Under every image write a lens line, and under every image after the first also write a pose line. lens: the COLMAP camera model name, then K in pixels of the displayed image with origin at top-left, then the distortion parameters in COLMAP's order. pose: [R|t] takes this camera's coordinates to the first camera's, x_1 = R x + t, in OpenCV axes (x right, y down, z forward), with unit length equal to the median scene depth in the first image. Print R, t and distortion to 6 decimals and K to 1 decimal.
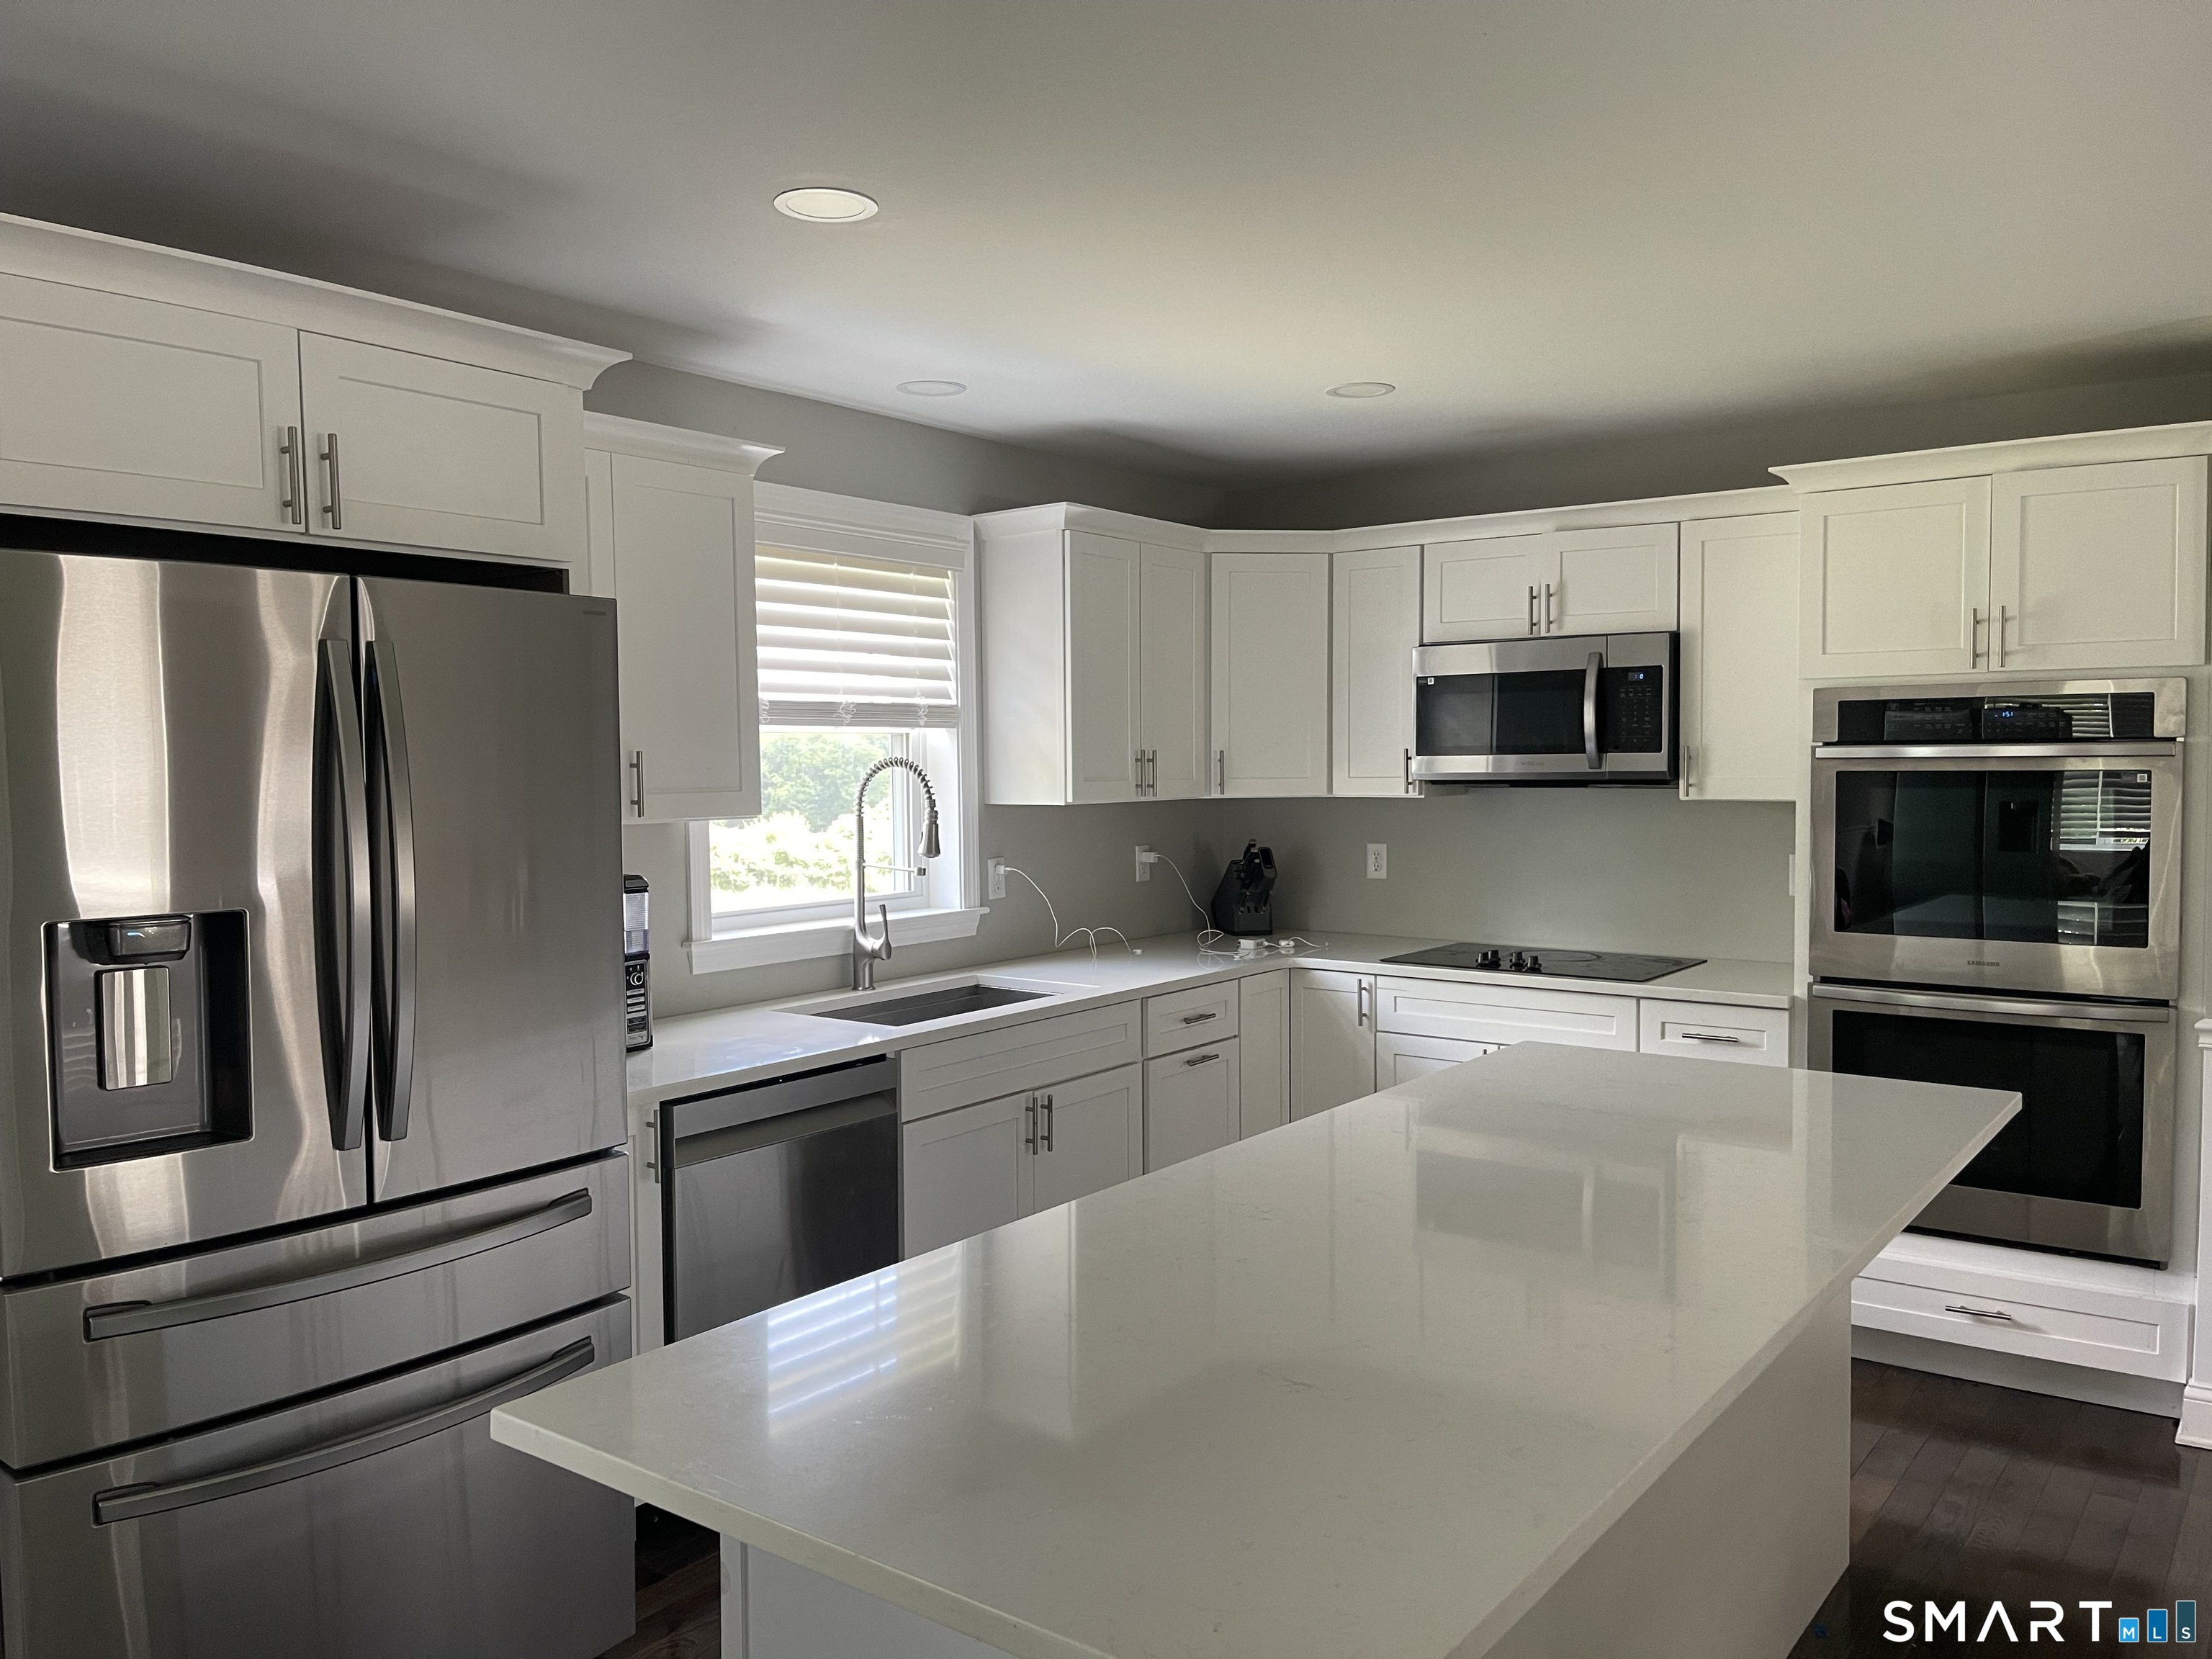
lens RADIAL K [[1673.0, 0, 1100.8], [0, 1673.0, 835.6], [0, 0, 1]] dist [0.041815, -0.050969]
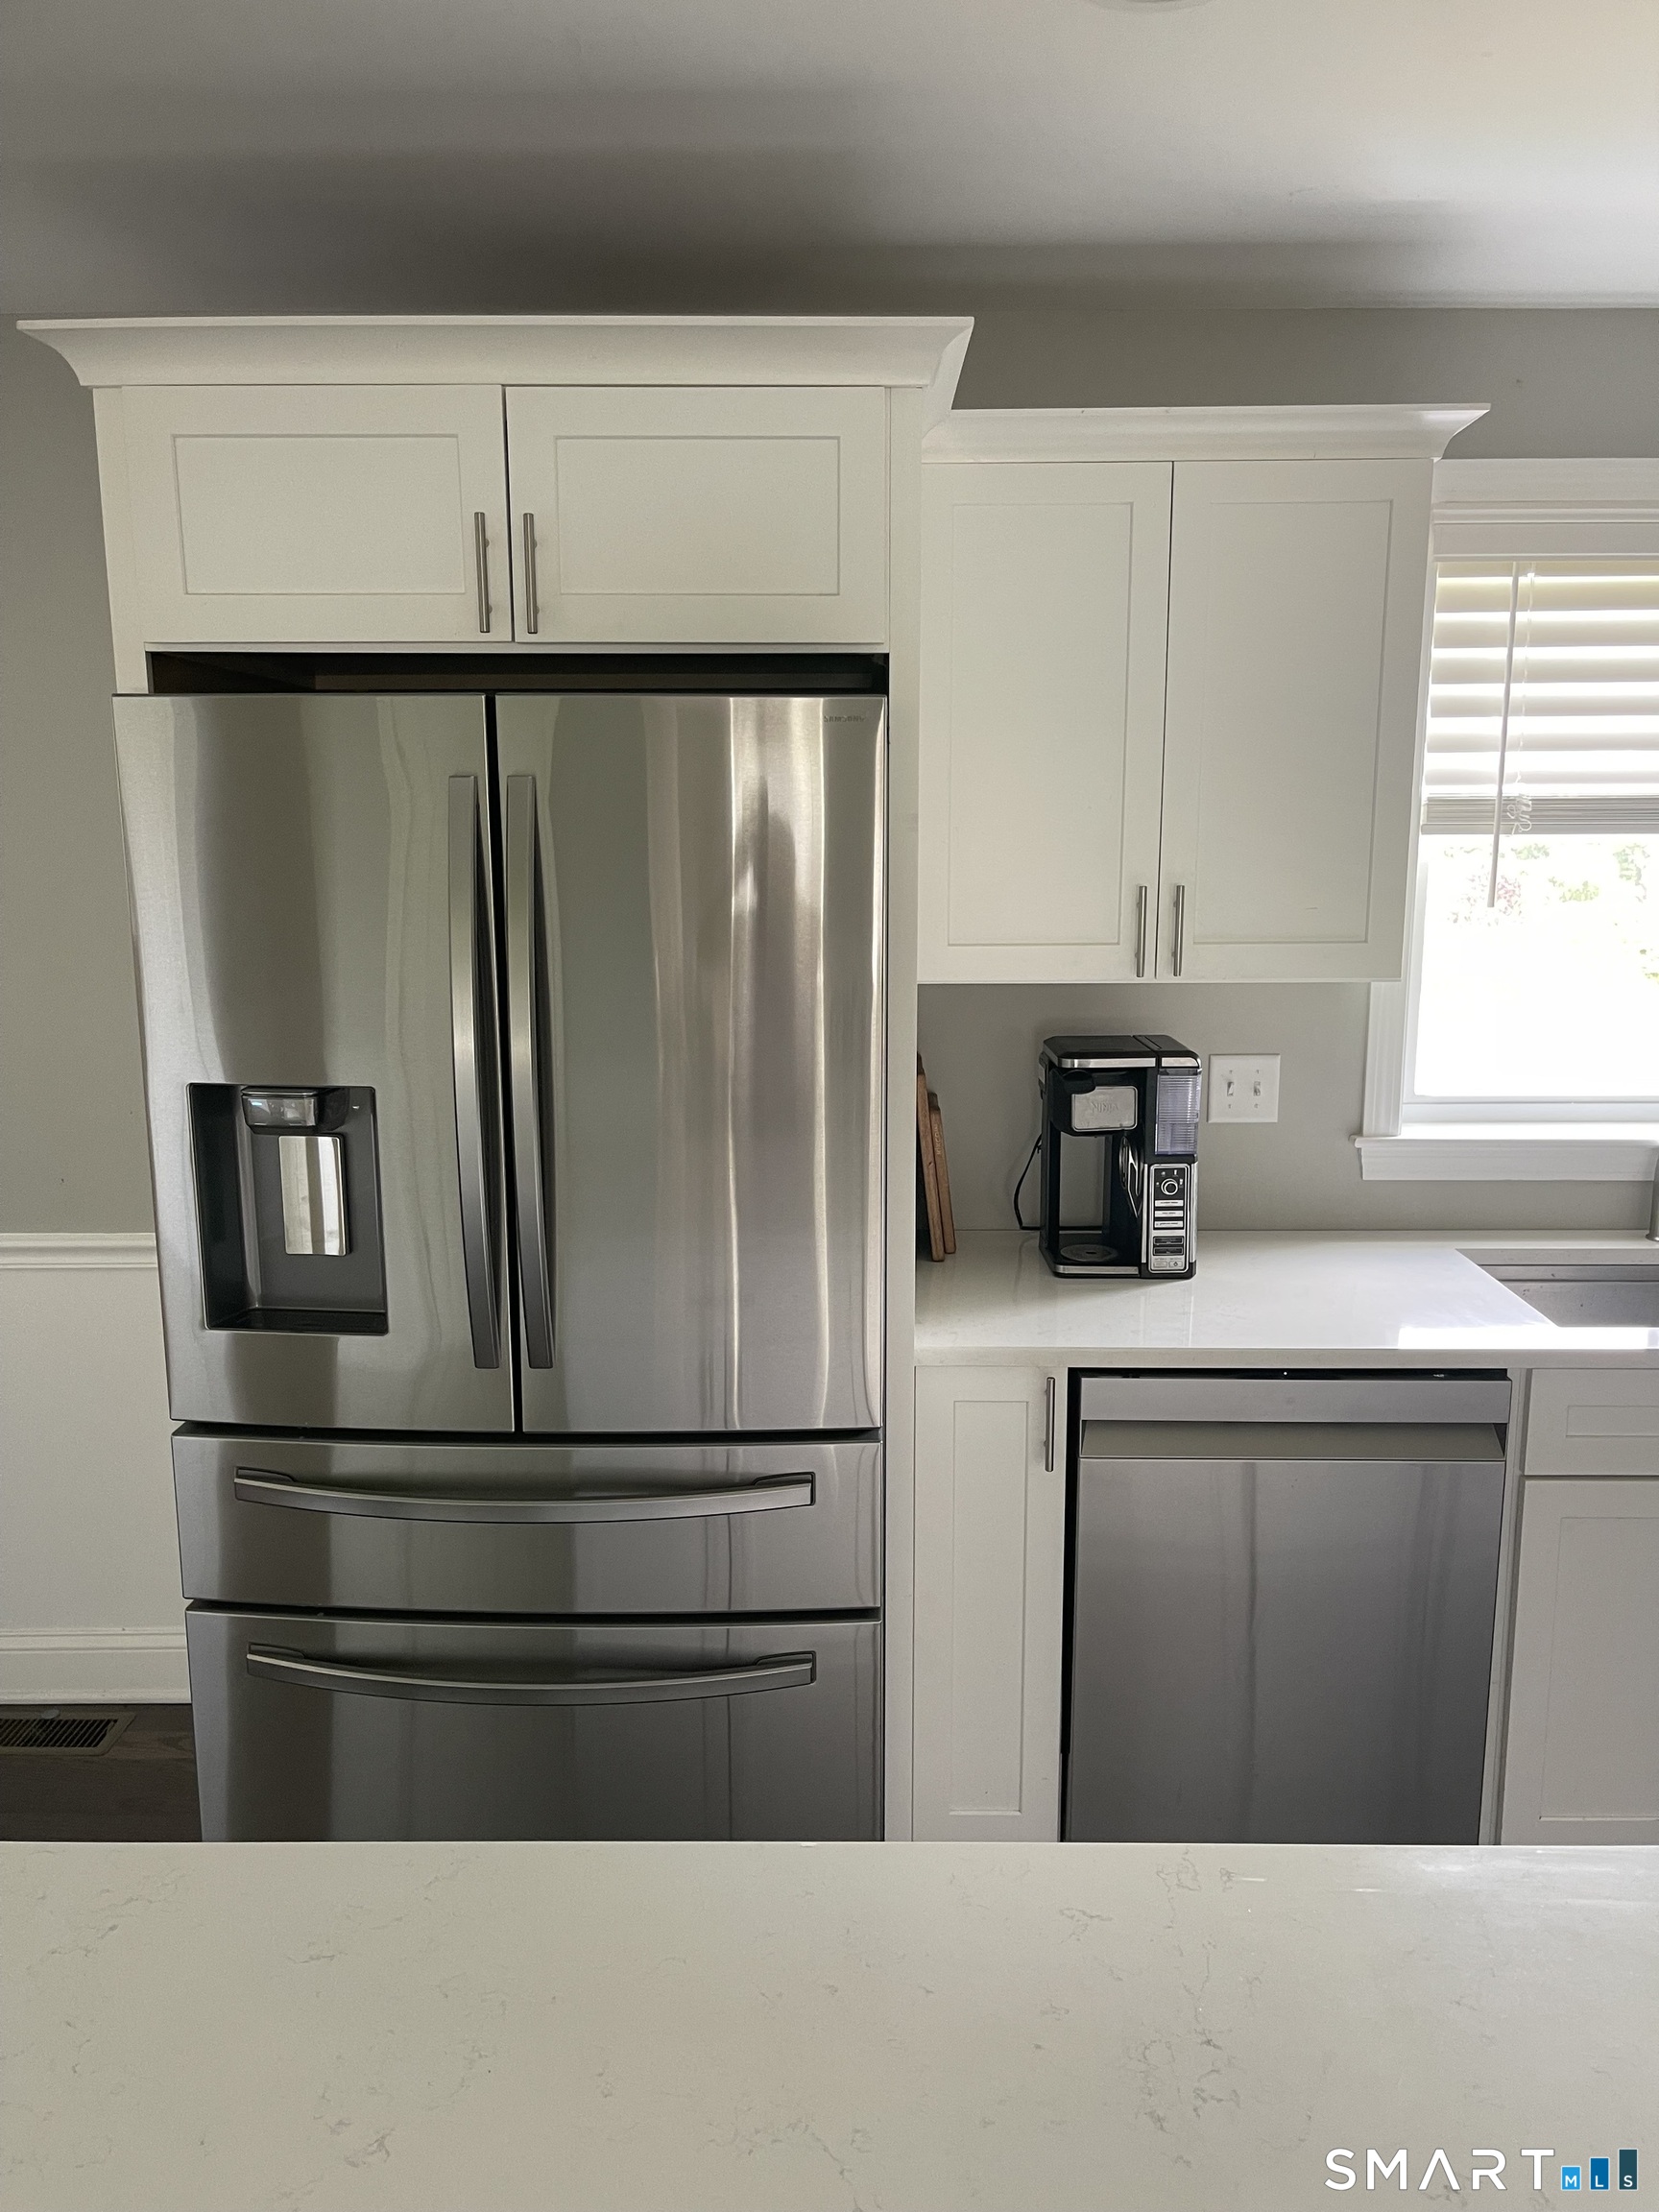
lens RADIAL K [[1673.0, 0, 824.9], [0, 1673.0, 1123.4], [0, 0, 1]] dist [0.041815, -0.050969]
pose [[0.592928, 0.156701, -0.789862, 0.195766], [-0.040089, 0.985411, 0.165402, -0.054053], [0.804257, -0.066407, 0.590560, 0.378371]]
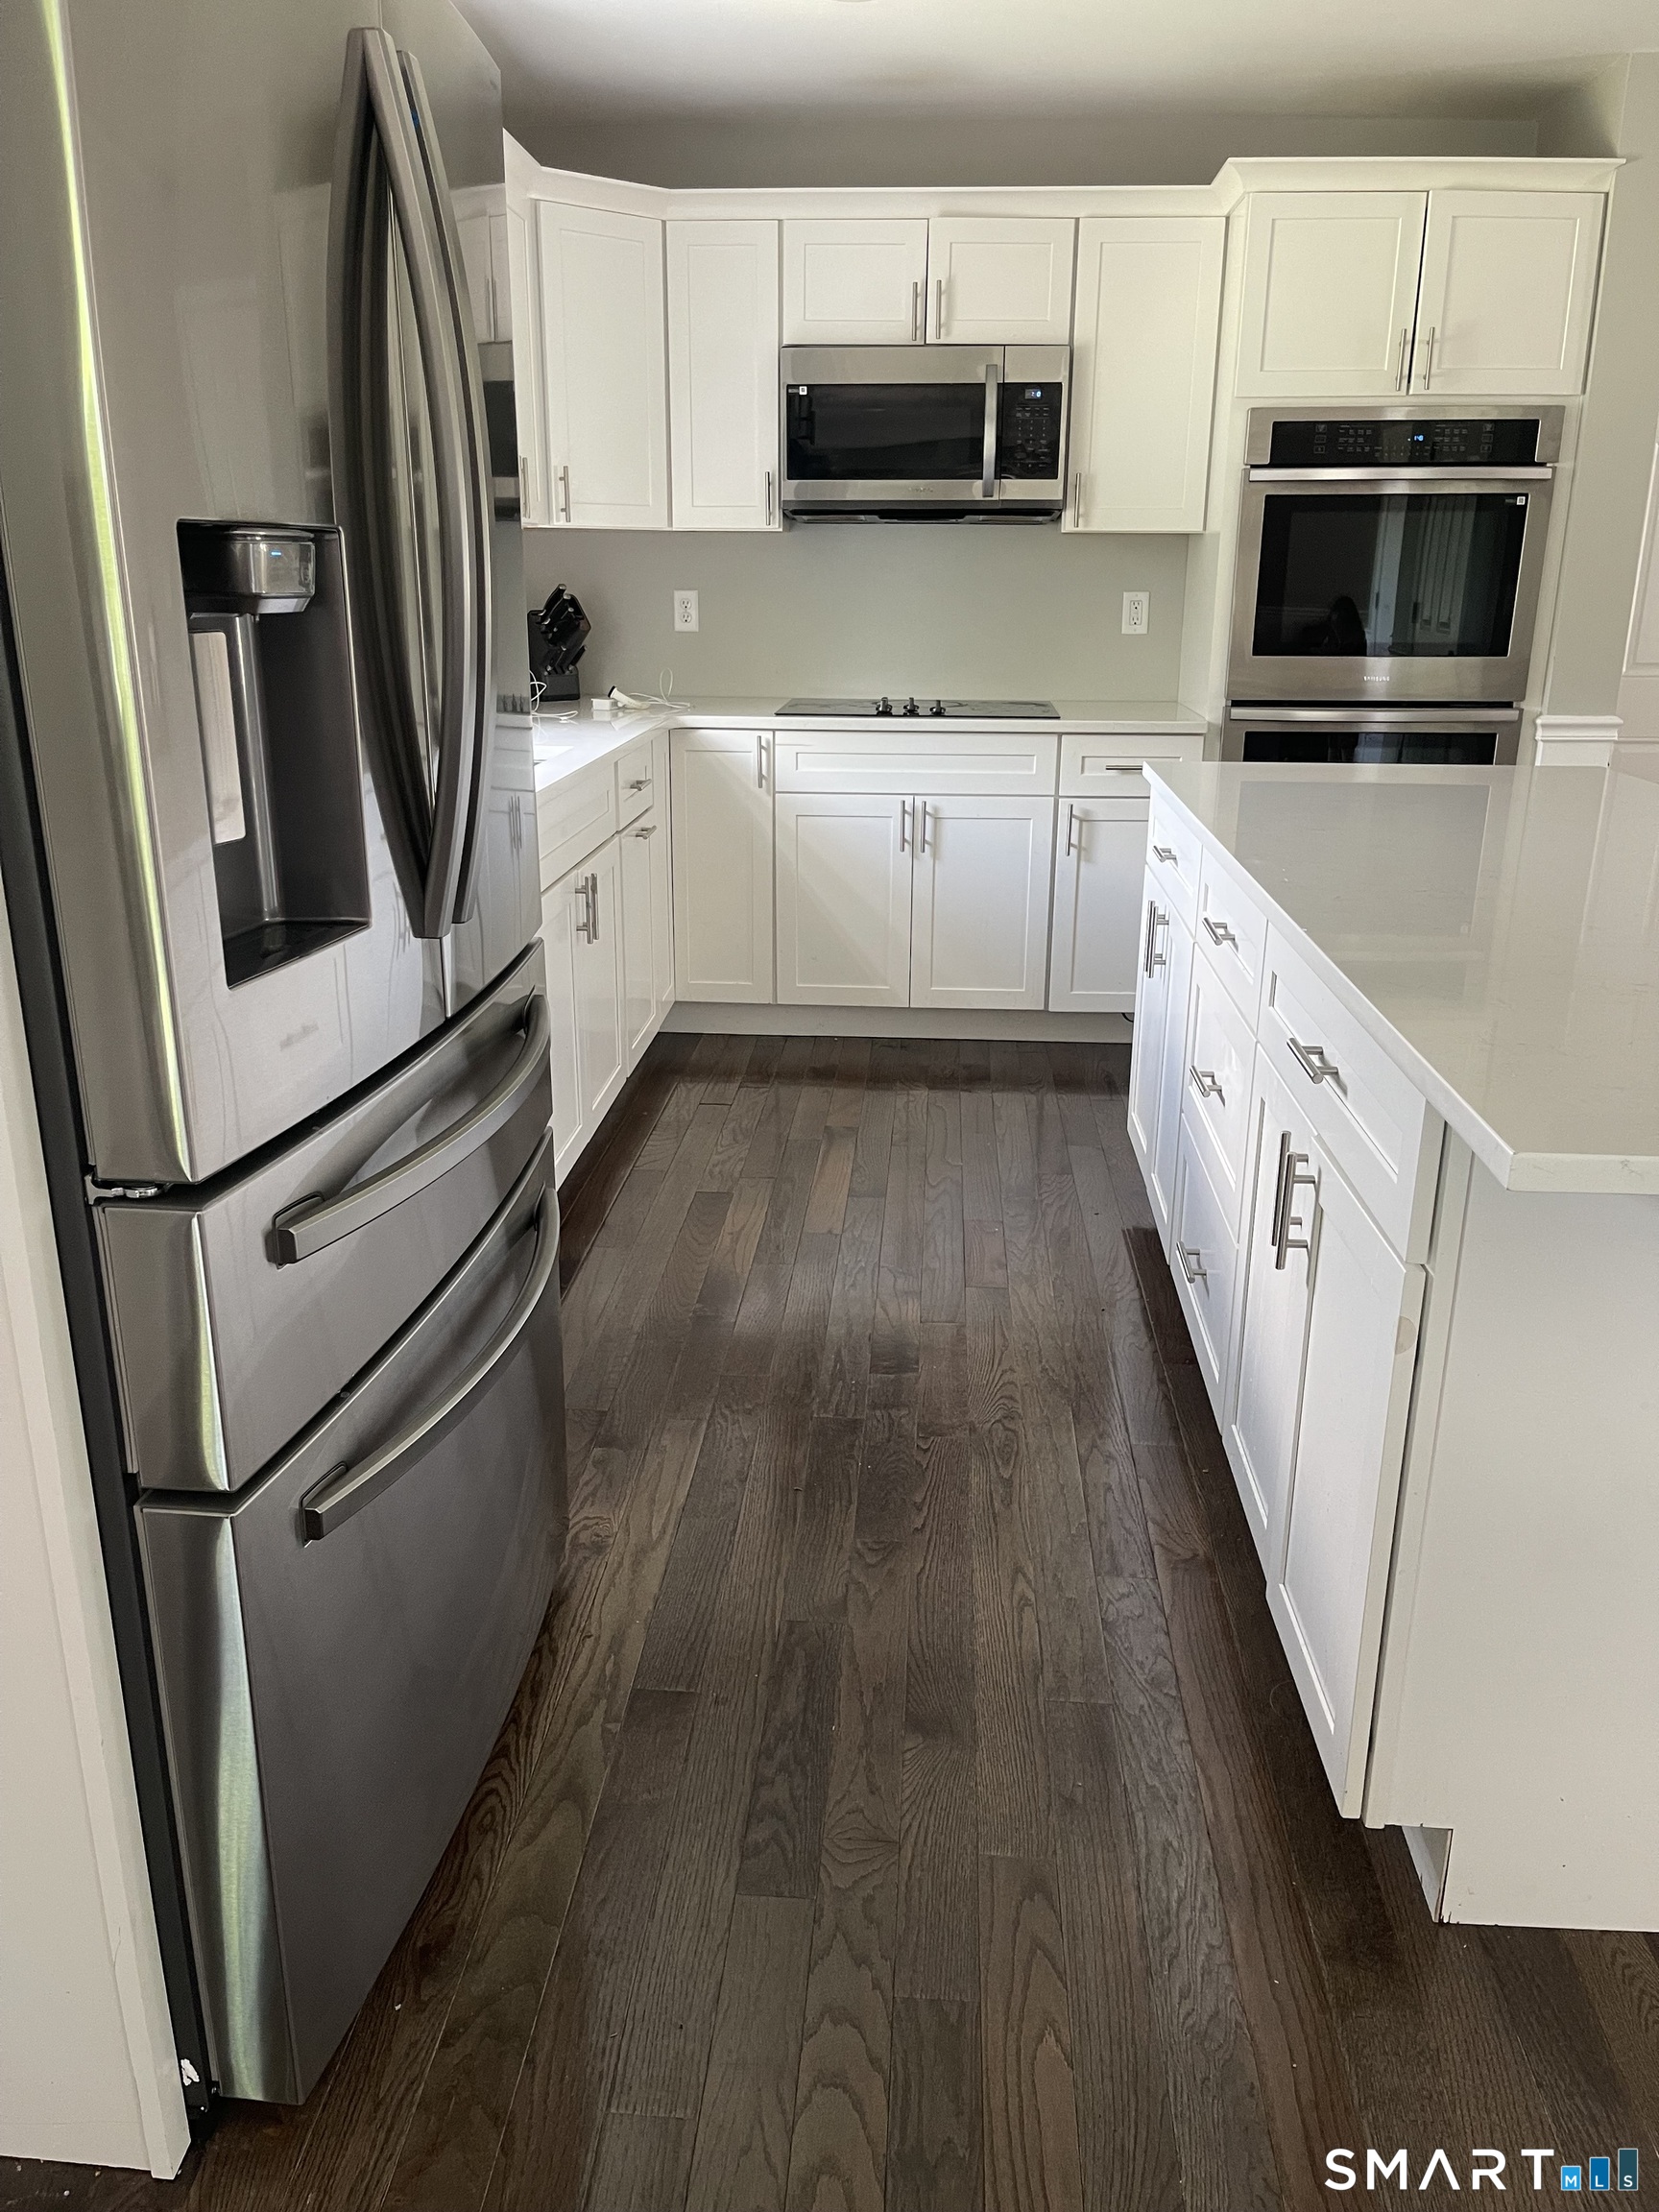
lens RADIAL K [[1673.0, 0, 826.6], [0, 1673.0, 1115.8], [0, 0, 1]] dist [0.041815, -0.050969]
pose [[0.830888, -0.160242, 0.532867, -0.407122], [0.014913, 0.963706, 0.266549, 0.050740], [-0.556239, -0.213526, 0.803122, 0.238140]]
